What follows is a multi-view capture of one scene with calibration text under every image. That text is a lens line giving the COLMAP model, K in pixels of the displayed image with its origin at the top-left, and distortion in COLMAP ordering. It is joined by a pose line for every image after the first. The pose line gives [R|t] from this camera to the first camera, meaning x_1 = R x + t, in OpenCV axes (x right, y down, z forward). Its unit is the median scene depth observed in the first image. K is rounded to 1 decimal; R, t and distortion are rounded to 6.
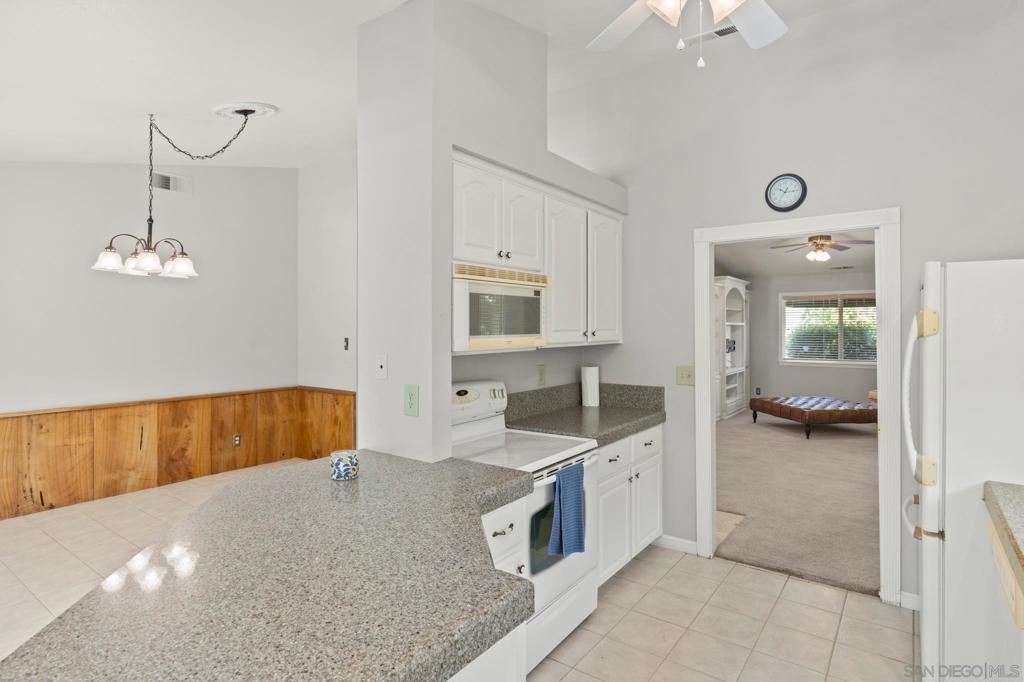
lens RADIAL K [[539.6, 0, 513.1], [0, 539.6, 325.2], [0, 0, 1]] dist [-0.001308, 0.000241]
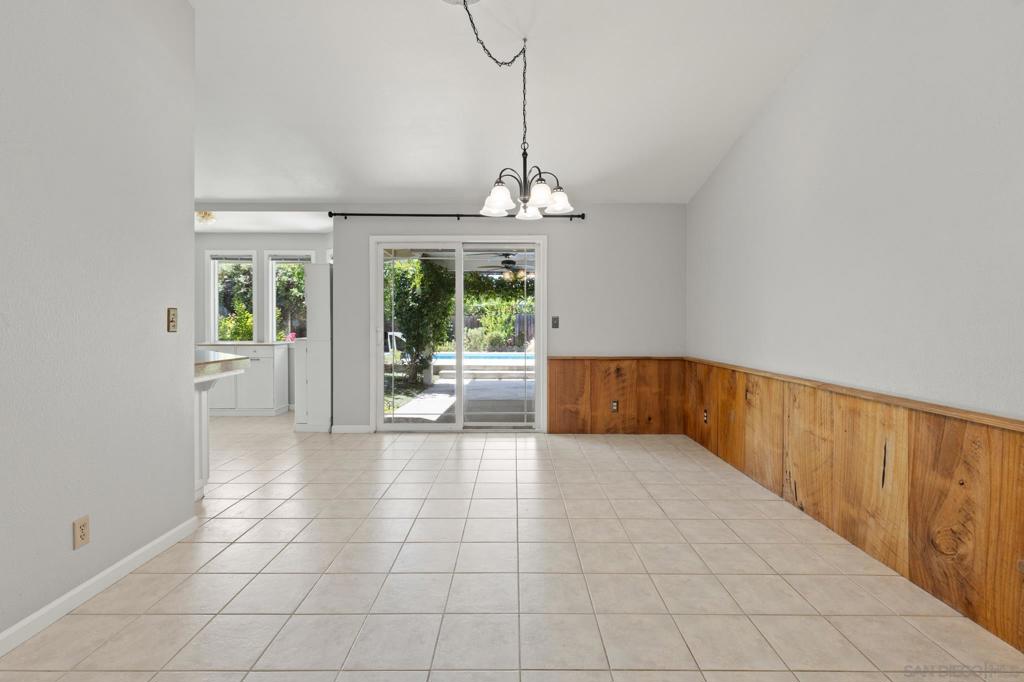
lens RADIAL K [[462.2, 0, 513.0], [0, 462.2, 323.6], [0, 0, 1]] dist [0.001697, 0.000266]
pose [[-0.805010, -0.000133, -0.593262, -0.121131], [0.000134, 1.000000, -0.000406, 0.066216], [0.593262, -0.000406, -0.805009, 1.090067]]
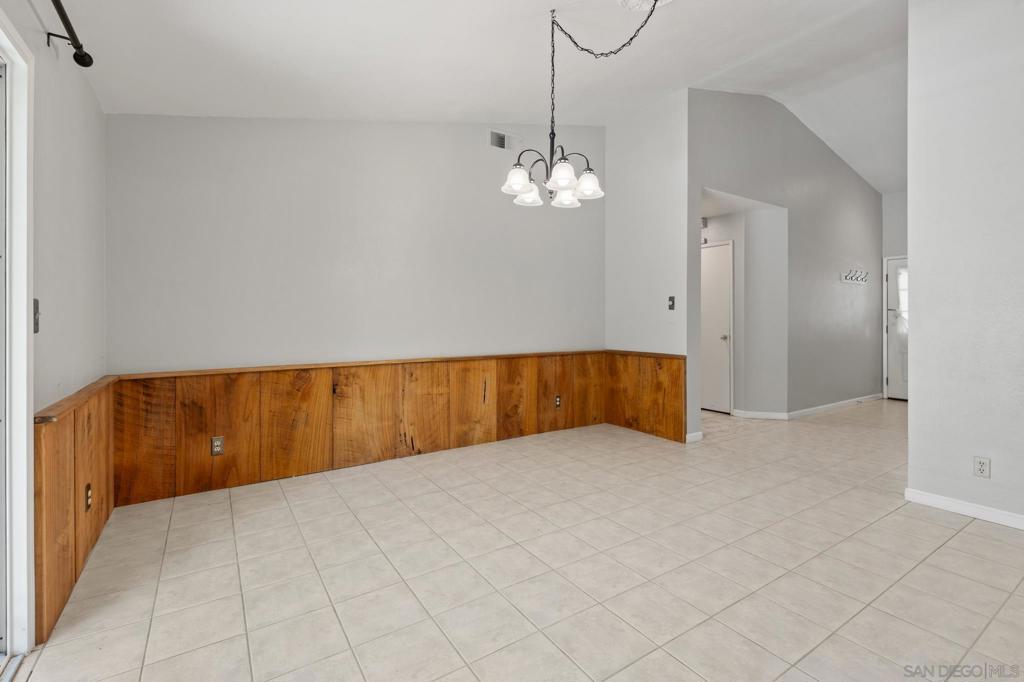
lens RADIAL K [[462.2, 0, 513.0], [0, 462.2, 323.6], [0, 0, 1]] dist [0.001697, 0.000266]
pose [[0.939272, 0.002689, -0.343163, -0.323177], [0.001017, 0.999943, 0.010619, 0.067188], [0.343172, -0.010324, 0.939216, 0.191511]]
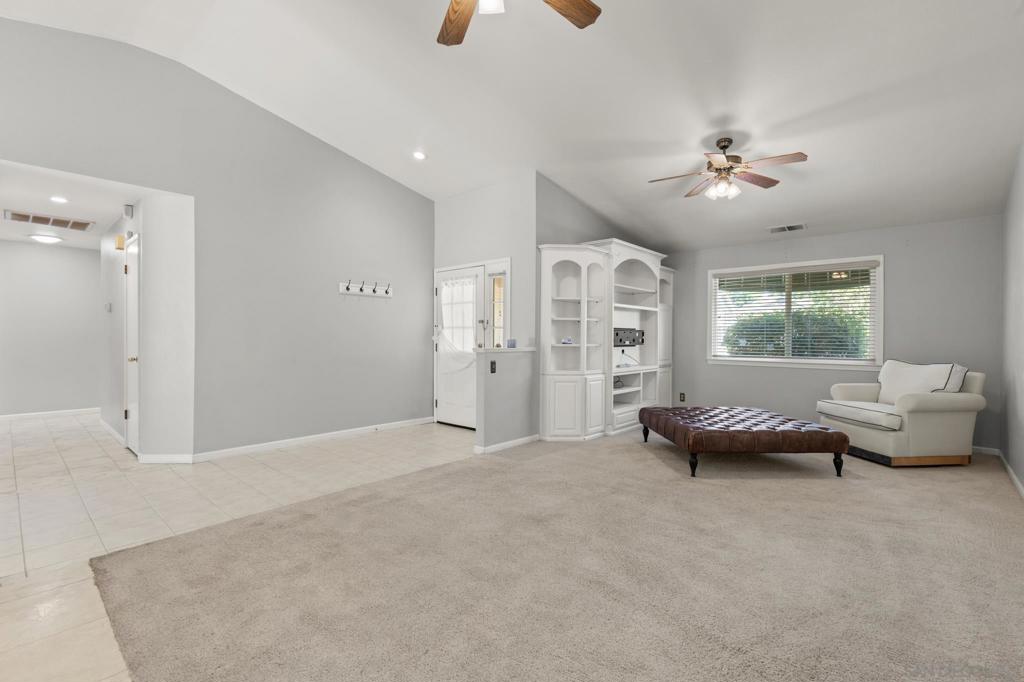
lens RADIAL K [[459.3, 0, 514.2], [0, 459.3, 345.5], [0, 0, 1]] dist [0.002536, 0.000924]
pose [[0.995752, 0.008500, -0.091681, 0.532289], [-0.005830, 0.999552, 0.029355, 0.057249], [0.091890, -0.028696, 0.995356, 0.612769]]
